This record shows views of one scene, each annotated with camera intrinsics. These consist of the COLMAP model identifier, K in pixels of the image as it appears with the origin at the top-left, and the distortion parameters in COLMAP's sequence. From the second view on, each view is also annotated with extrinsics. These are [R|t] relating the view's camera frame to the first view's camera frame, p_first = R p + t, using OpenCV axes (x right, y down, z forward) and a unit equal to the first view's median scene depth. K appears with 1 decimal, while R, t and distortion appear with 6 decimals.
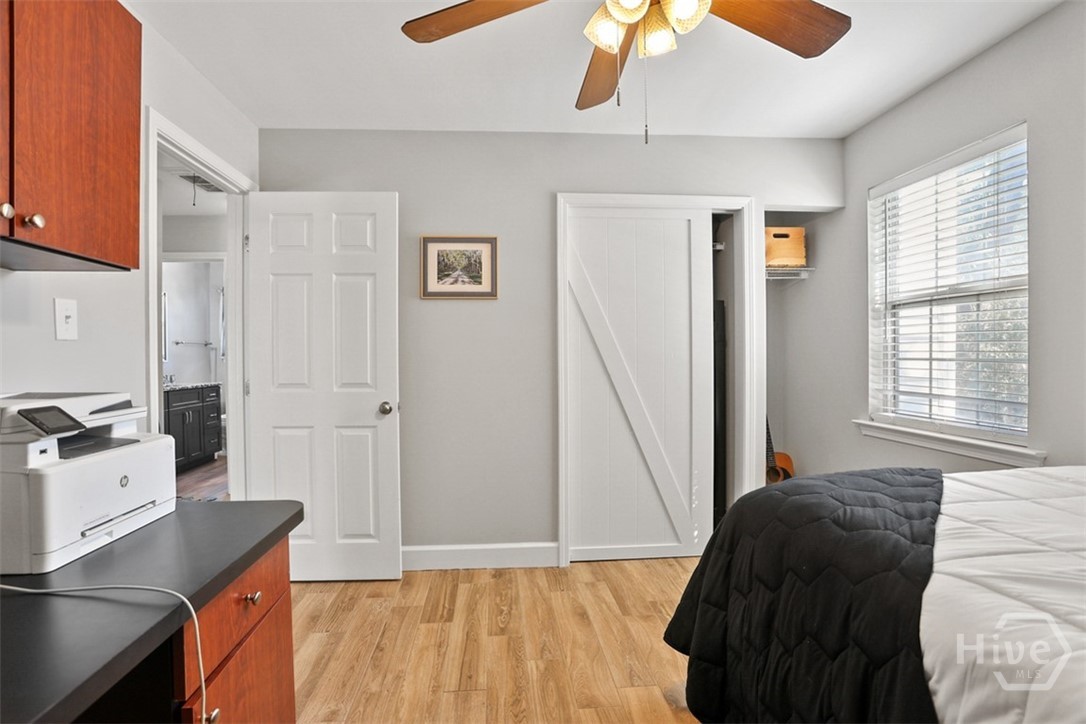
lens RADIAL K [[521.5, 0, 543.0], [0, 521.5, 362.0], [0, 0, 1]] dist [-0.047957, 0.014860]
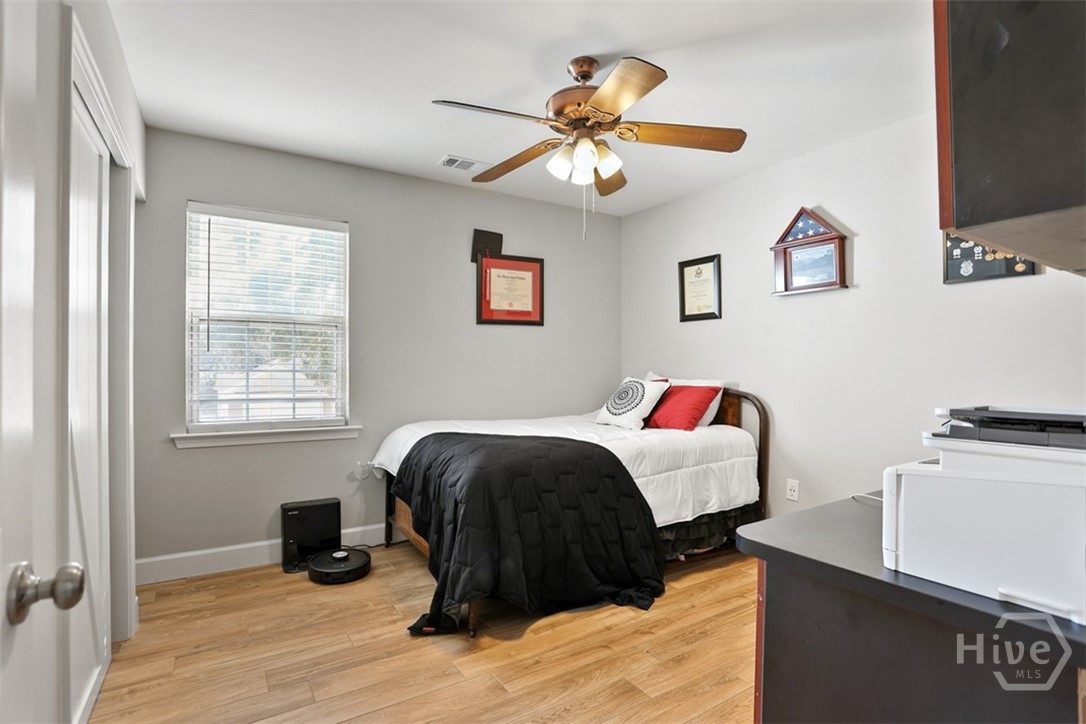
lens RADIAL K [[521.5, 0, 543.0], [0, 521.5, 362.0], [0, 0, 1]] dist [-0.047957, 0.014860]
pose [[-0.459046, 0.006474, 0.888389, -0.684973], [0.003267, 0.999979, -0.005599, -0.018610], [-0.888406, 0.000332, -0.459058, 1.041105]]
